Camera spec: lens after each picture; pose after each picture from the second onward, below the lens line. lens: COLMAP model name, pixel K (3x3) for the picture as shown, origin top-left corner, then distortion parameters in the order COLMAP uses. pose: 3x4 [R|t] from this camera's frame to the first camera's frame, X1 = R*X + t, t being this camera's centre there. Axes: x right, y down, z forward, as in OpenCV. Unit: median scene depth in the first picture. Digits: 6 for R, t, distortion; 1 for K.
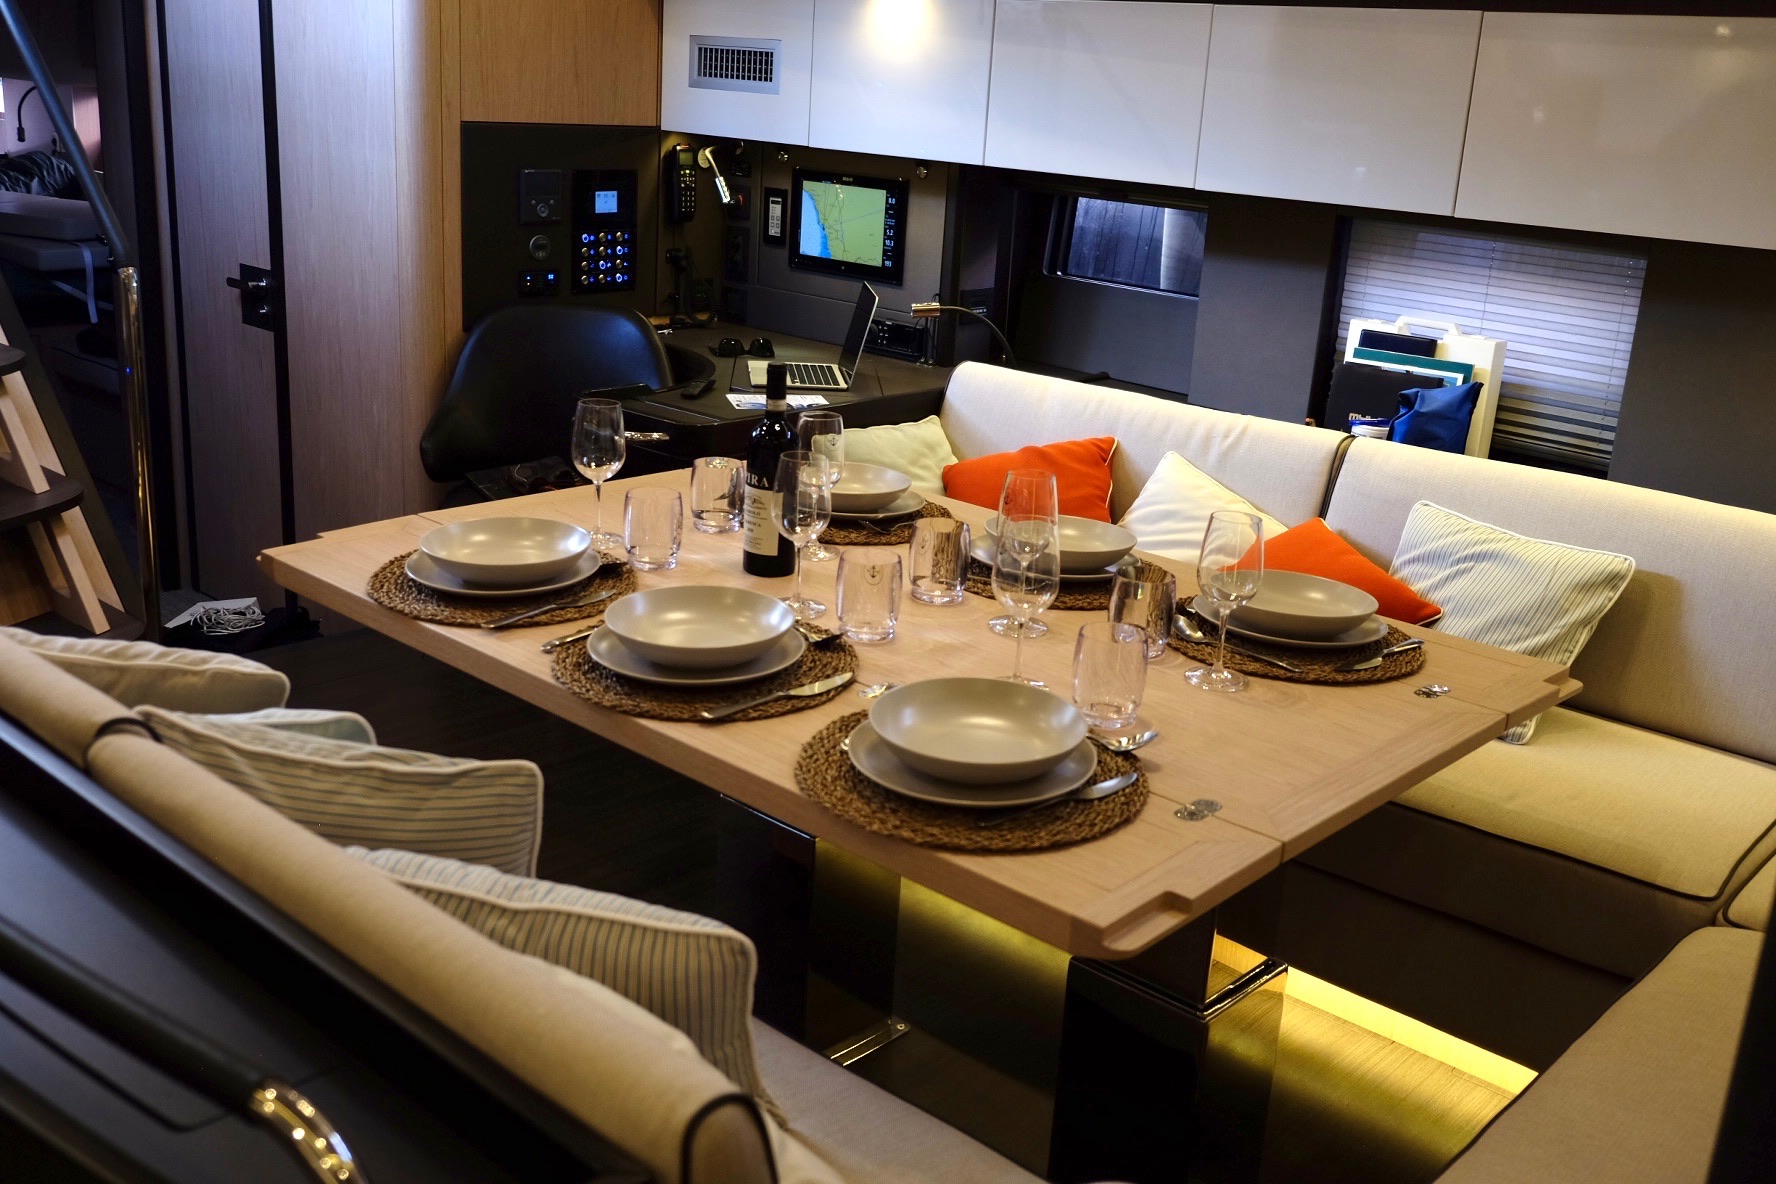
lens RADIAL K [[1690.4, 0, 892.2], [0, 1690.4, 584.0], [0, 0, 1]] dist [0.002983, -0.018457]
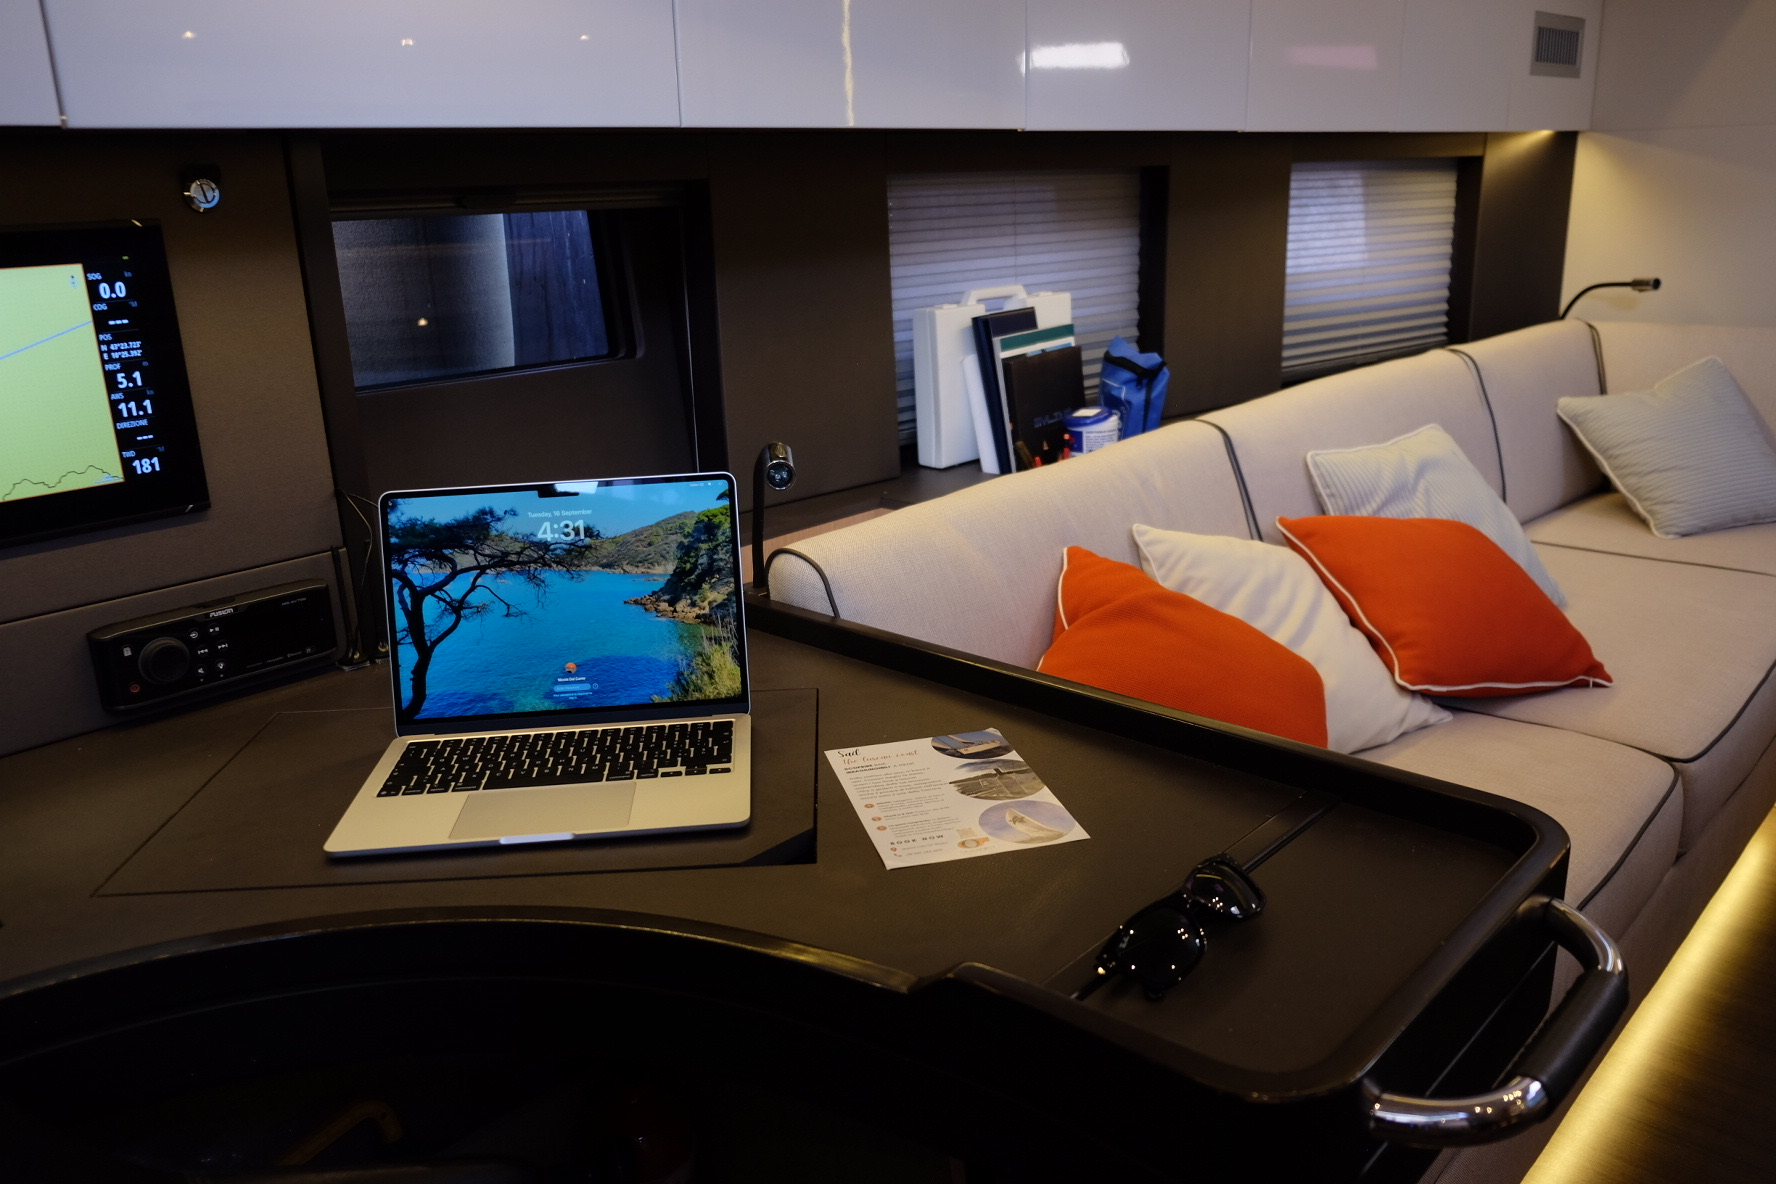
lens RADIAL K [[1376.8, 0, 888.0], [0, 1376.8, 592.0], [0, 0, 1]] dist [-0.052797, 0.049076]
pose [[0.014190, -0.344546, 0.938662, -0.282928], [0.326368, 0.888938, 0.321360, -0.209607], [-0.945136, 0.301789, 0.125063, 0.834017]]
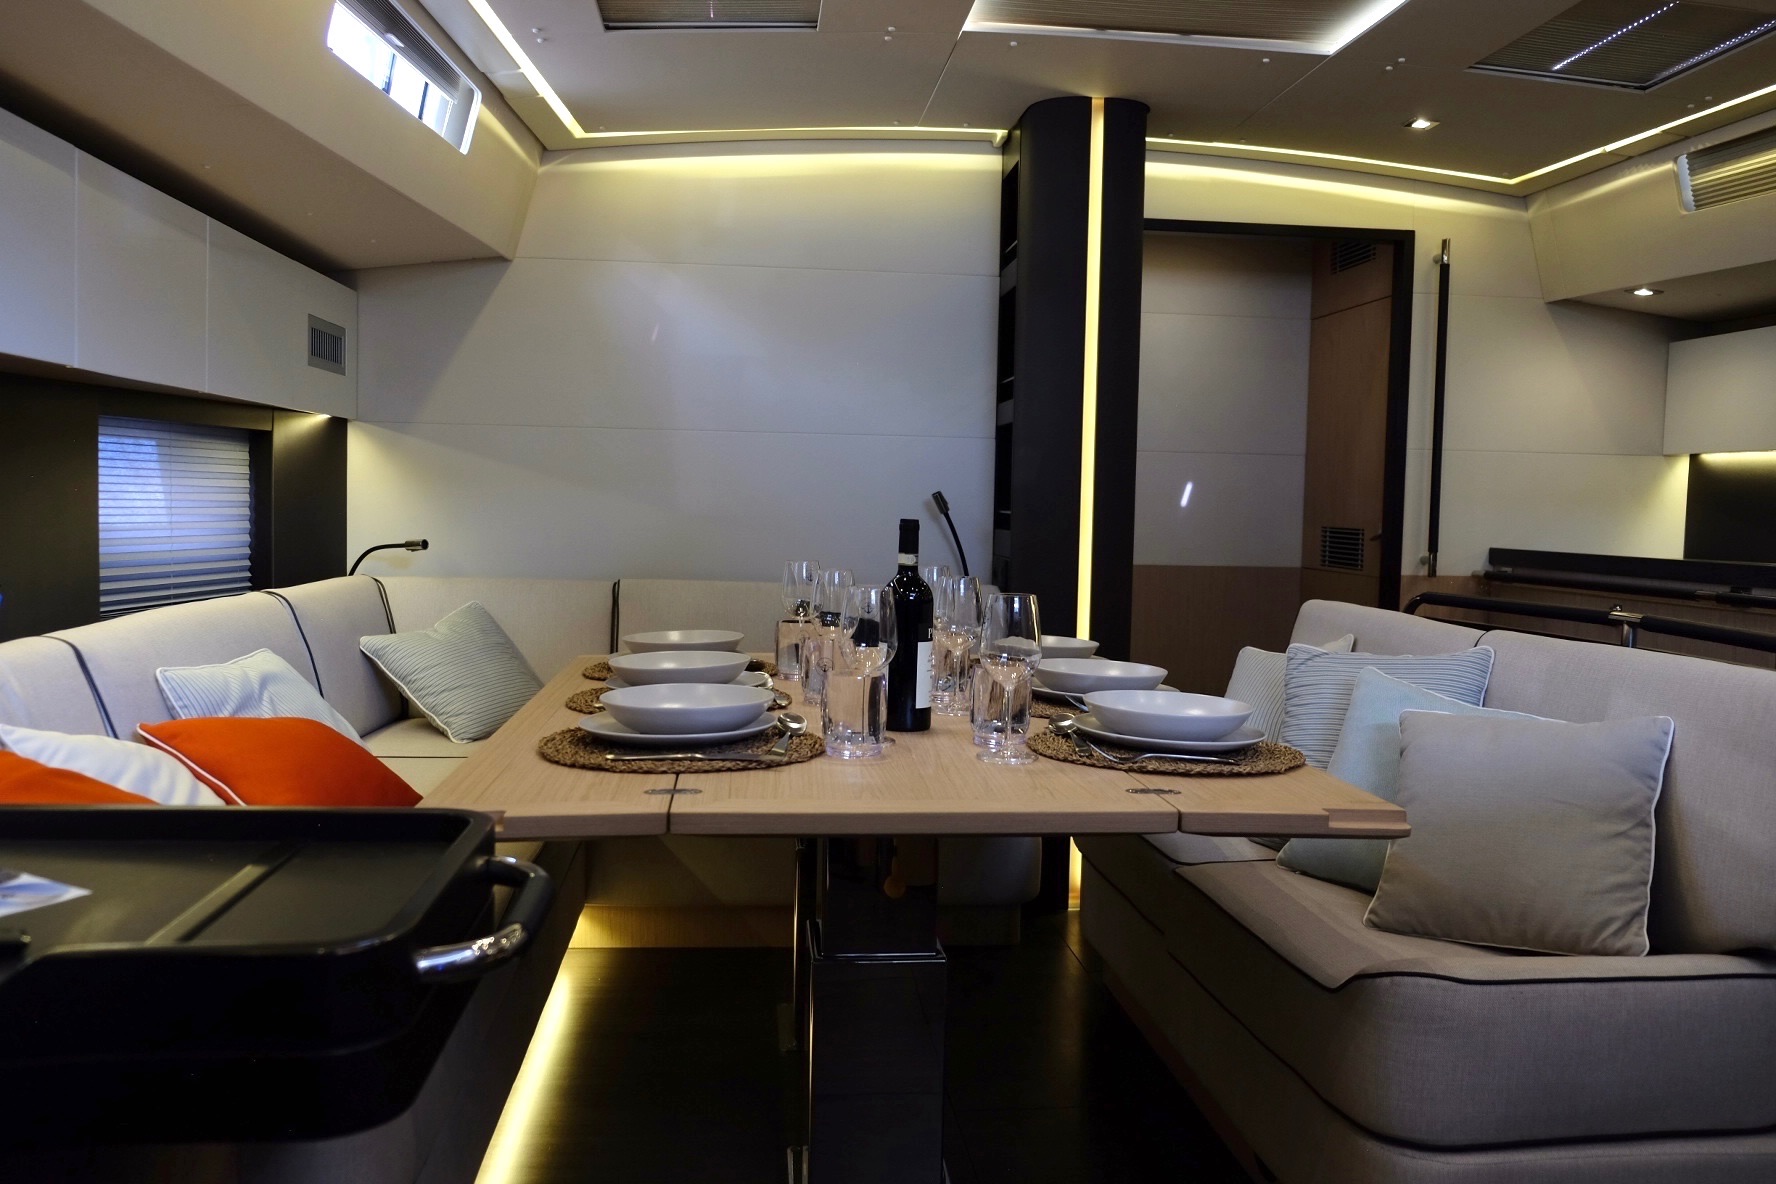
lens RADIAL K [[1384.8, 0, 890.0], [0, 1384.8, 589.4], [0, 0, 1]] dist [-0.040152, 0.034752]
pose [[-0.740364, -0.119133, 0.661565, -0.351880], [0.129571, 0.940422, 0.314354, -0.201951], [-0.659600, 0.318456, -0.680818, 0.903445]]
